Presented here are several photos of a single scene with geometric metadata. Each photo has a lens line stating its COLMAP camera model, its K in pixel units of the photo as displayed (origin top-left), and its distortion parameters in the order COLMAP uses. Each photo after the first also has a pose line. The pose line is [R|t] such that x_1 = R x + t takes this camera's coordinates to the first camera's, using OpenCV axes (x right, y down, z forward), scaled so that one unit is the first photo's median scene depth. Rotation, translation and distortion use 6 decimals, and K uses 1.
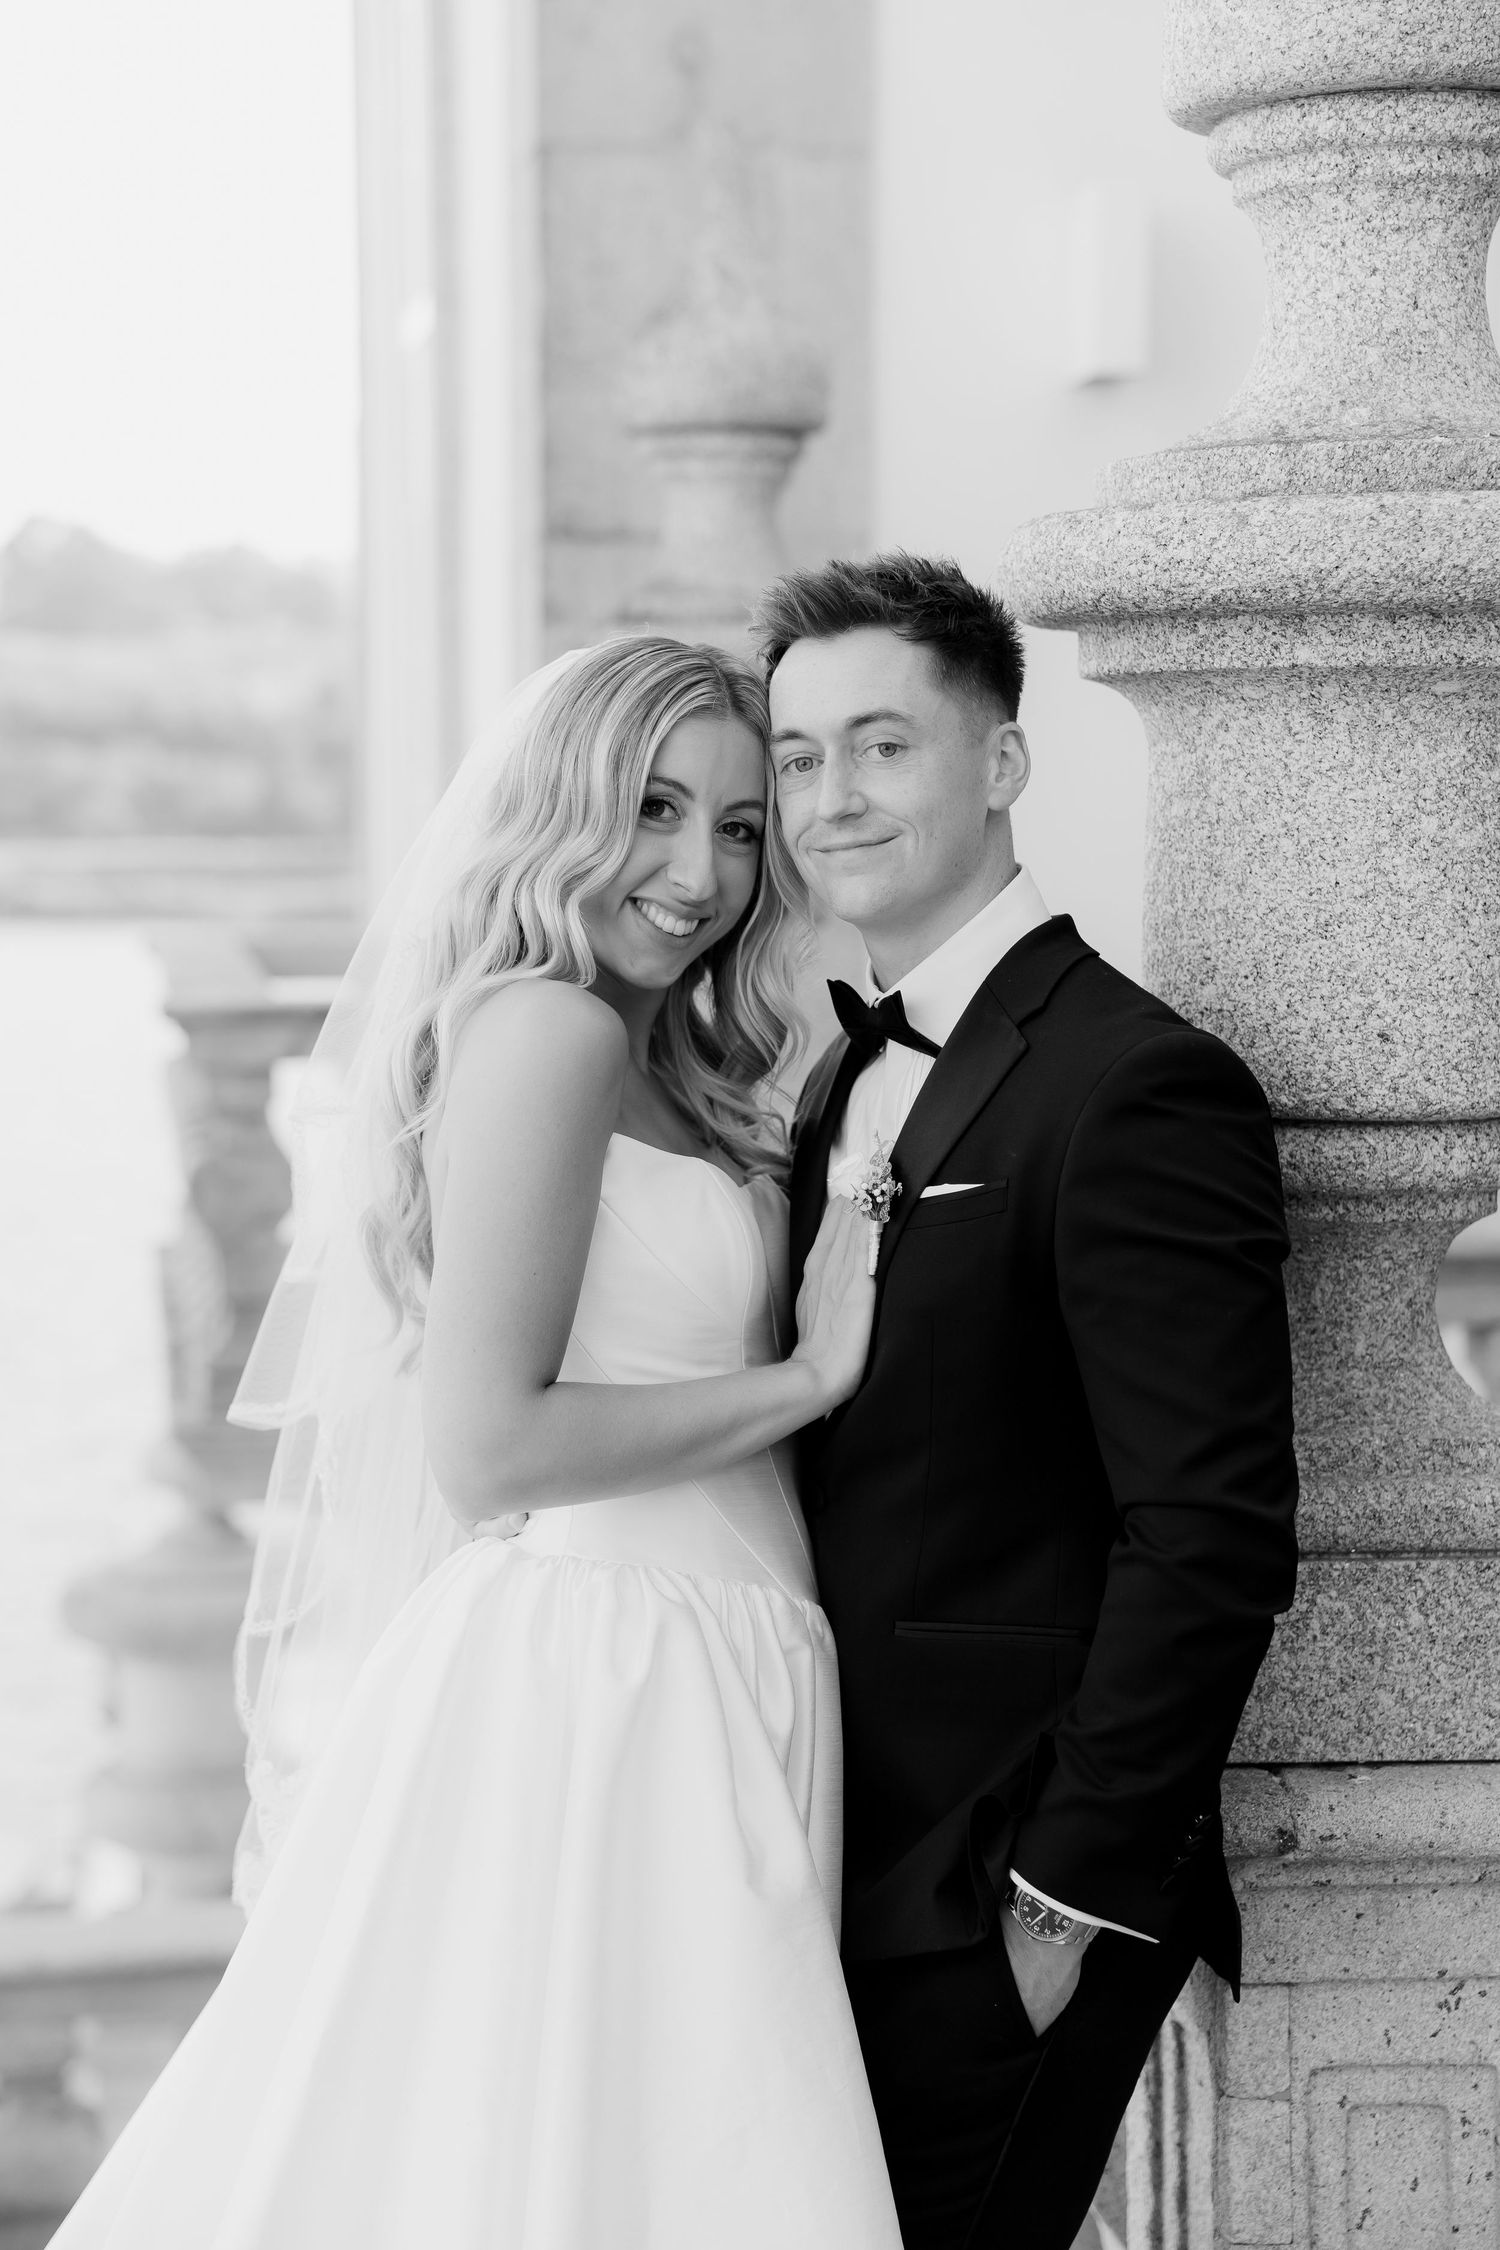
lens RADIAL K [[4218.0, 0, 750.0], [0, 4218.0, 1125.0], [0, 0, 1]] dist [0.558583, -0.785312]
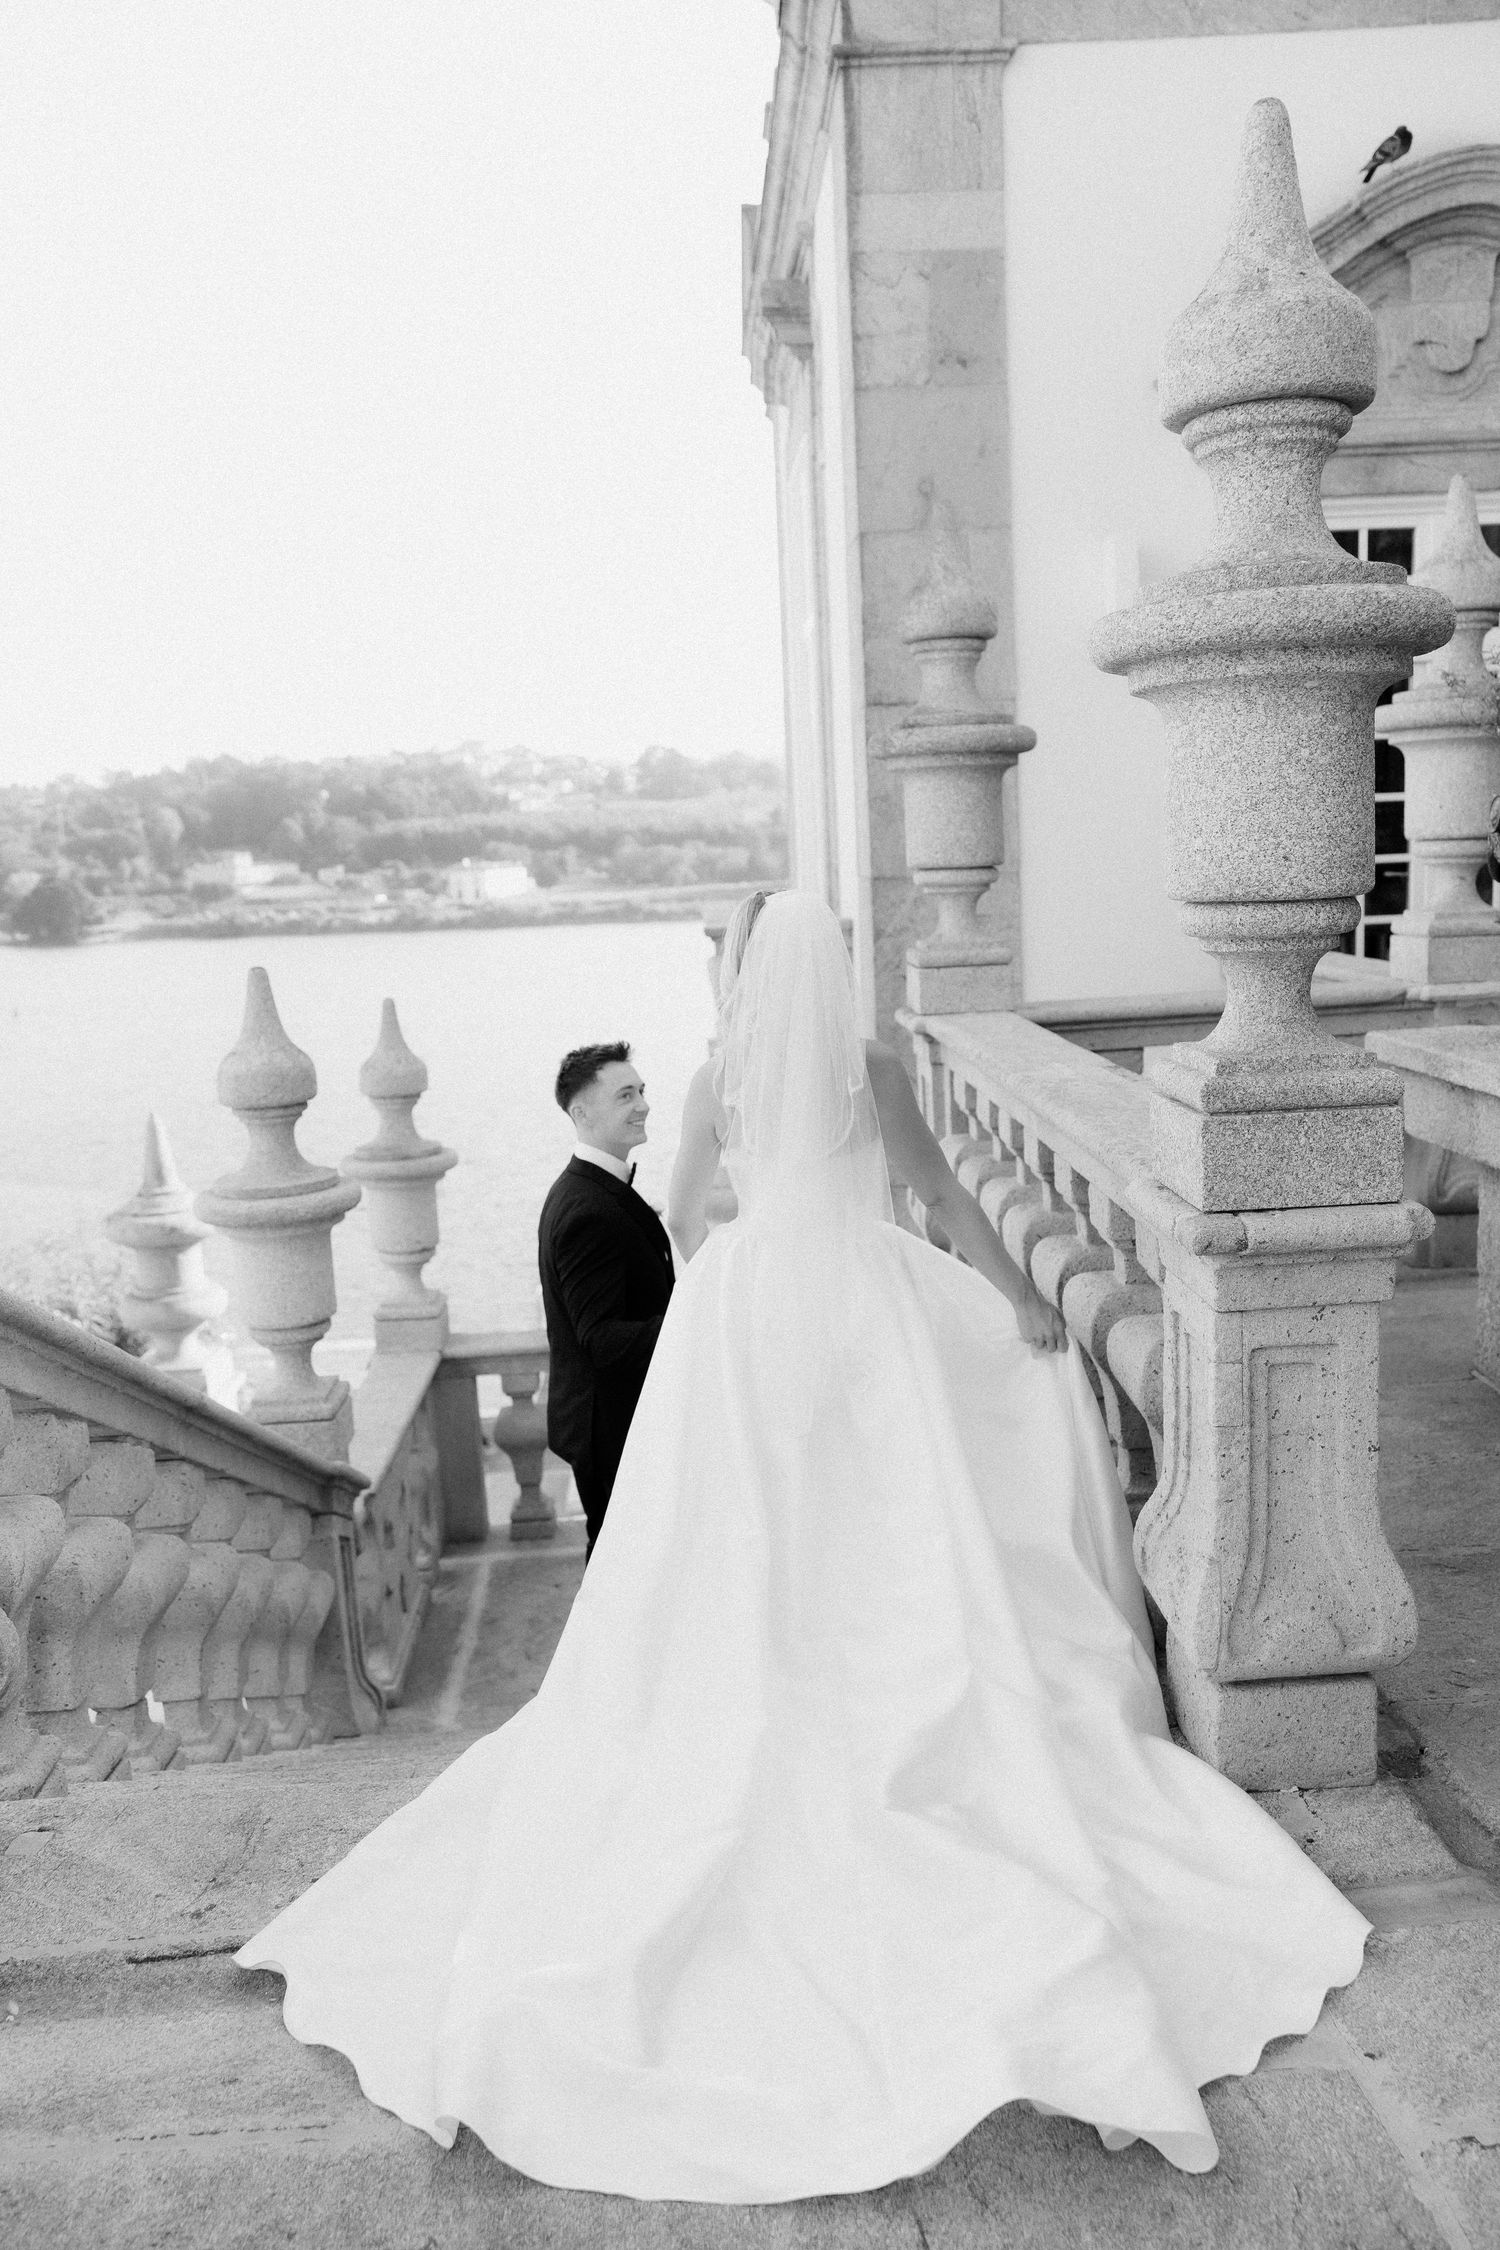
lens RADIAL K [[1827.0, 0, 741.0], [0, 1827.0, 1135.4], [0, 0, 1]] dist [-0.044777, 0.083420]
pose [[0.991804, -0.030065, -0.124177, -0.006165], [0.038981, 0.996784, 0.070010, 0.040371], [0.121673, -0.074277, 0.989787, 0.093124]]
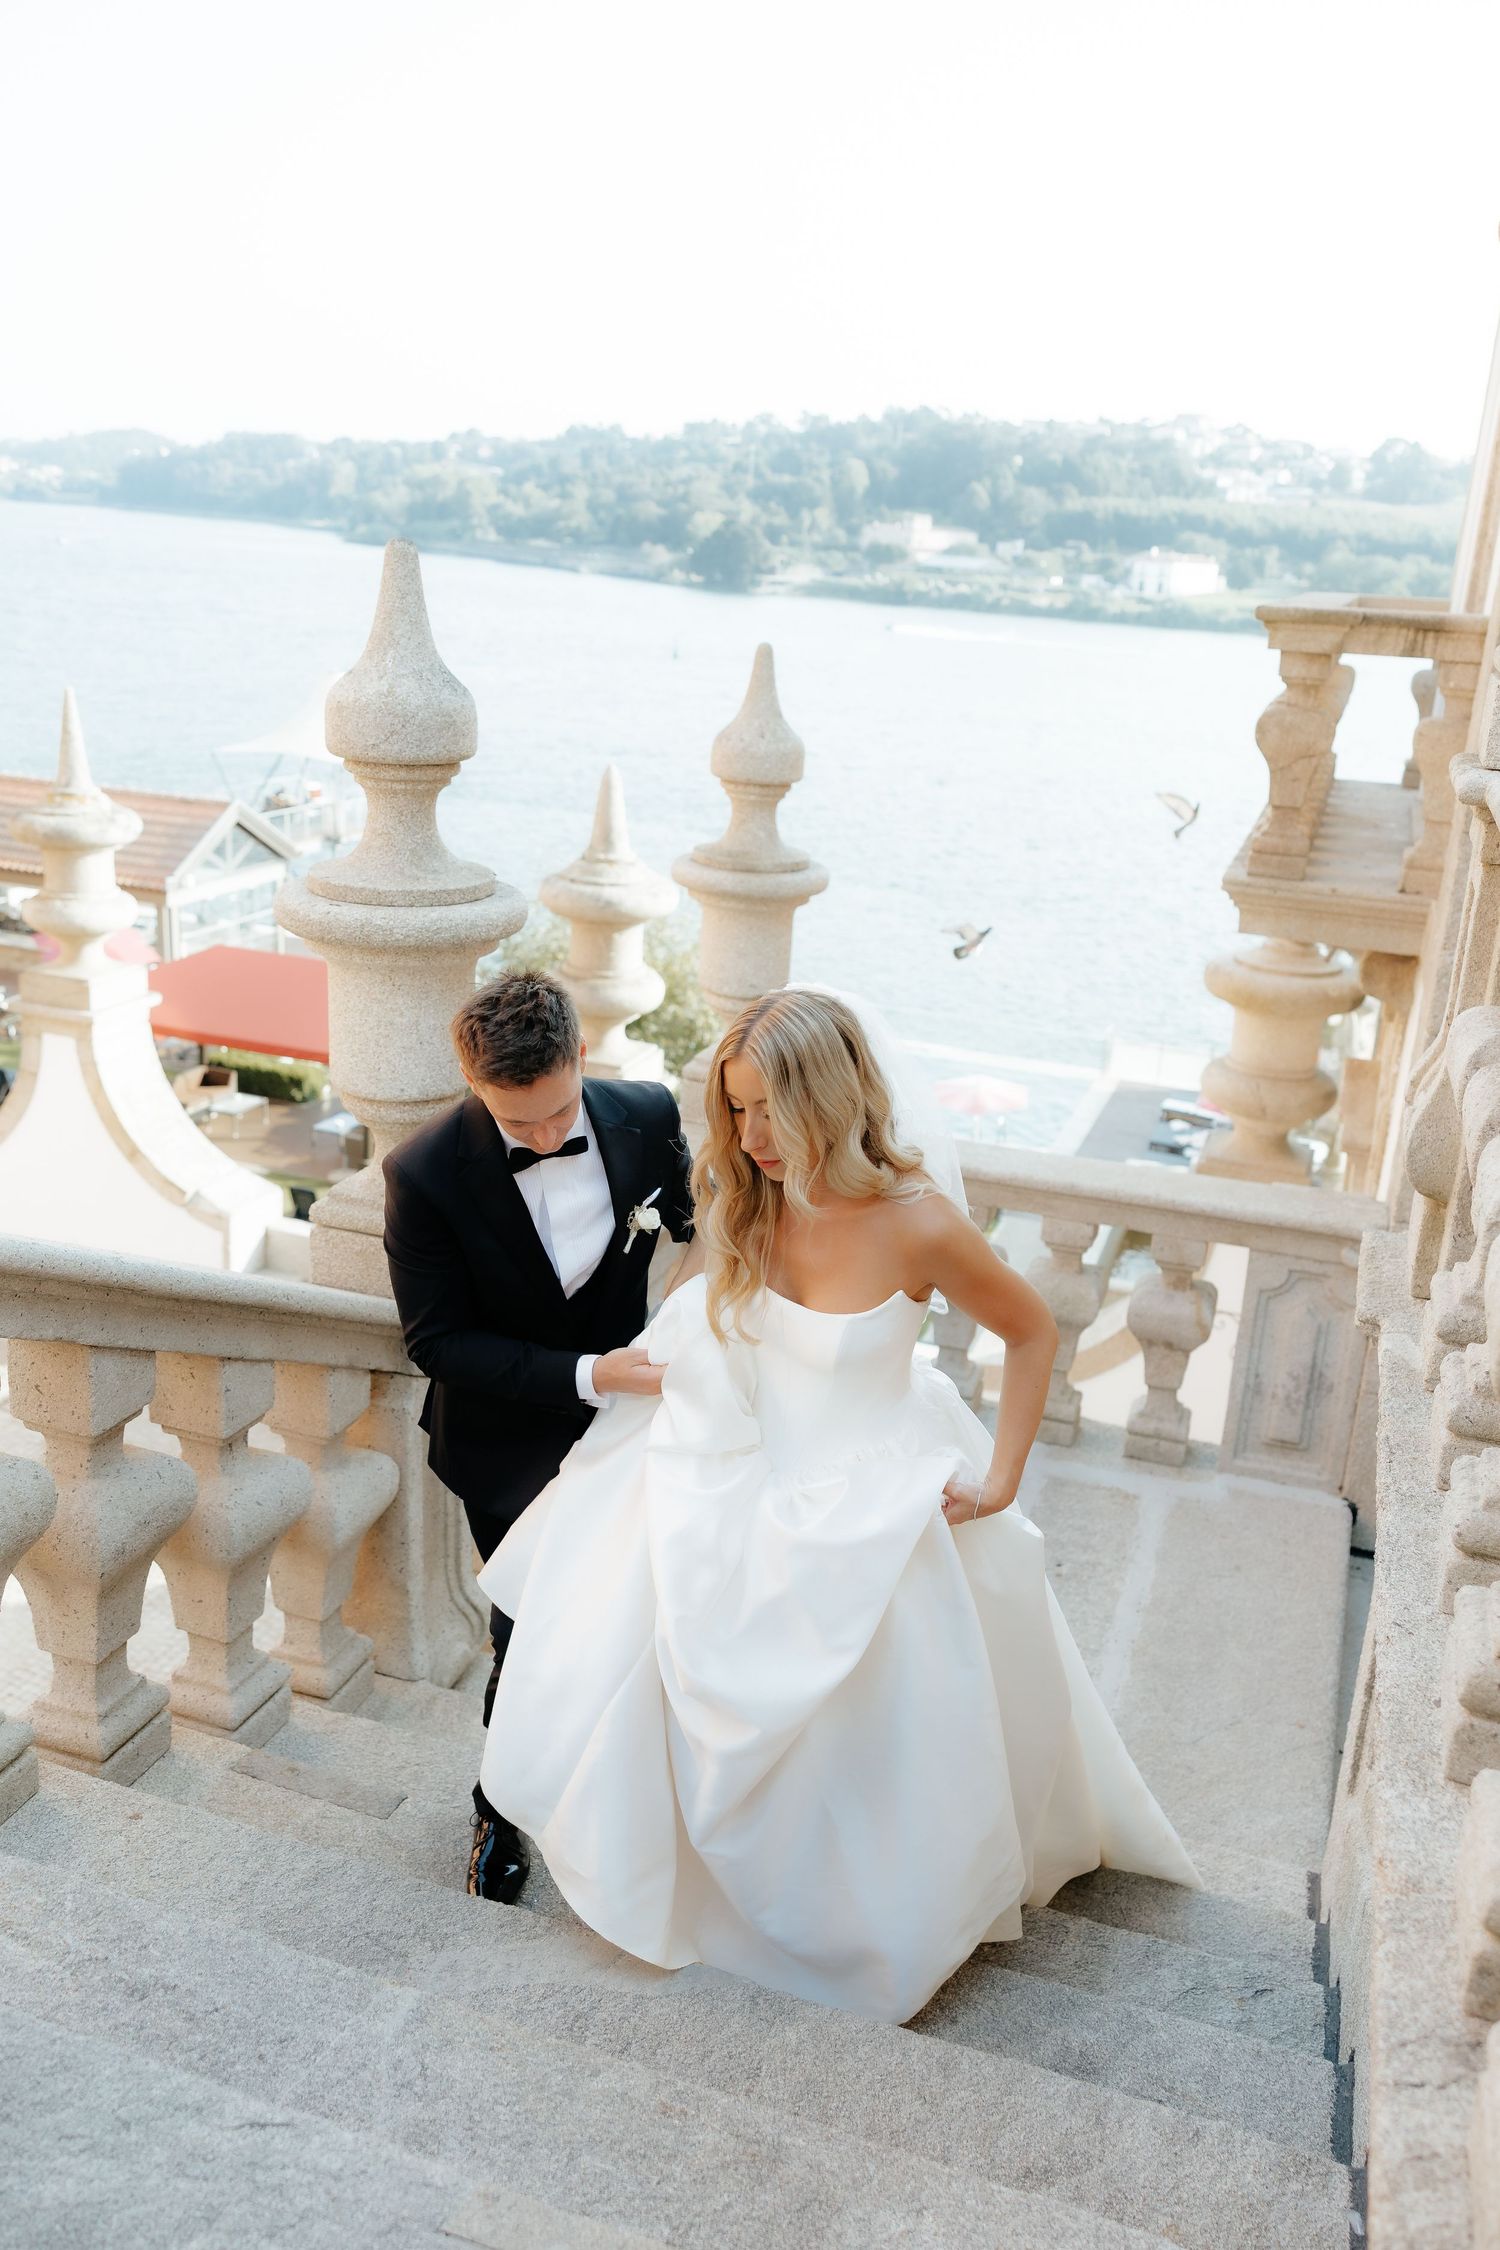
lens RADIAL K [[1806.0, 0, 750.0], [0, 1806.0, 1125.0], [0, 0, 1]] dist [-0.003594, 0.003570]
pose [[0.879699, 0.192613, -0.434775, 0.057986], [-0.095687, 0.967293, 0.234920, 0.050803], [0.465804, -0.165057, 0.869358, 0.883778]]
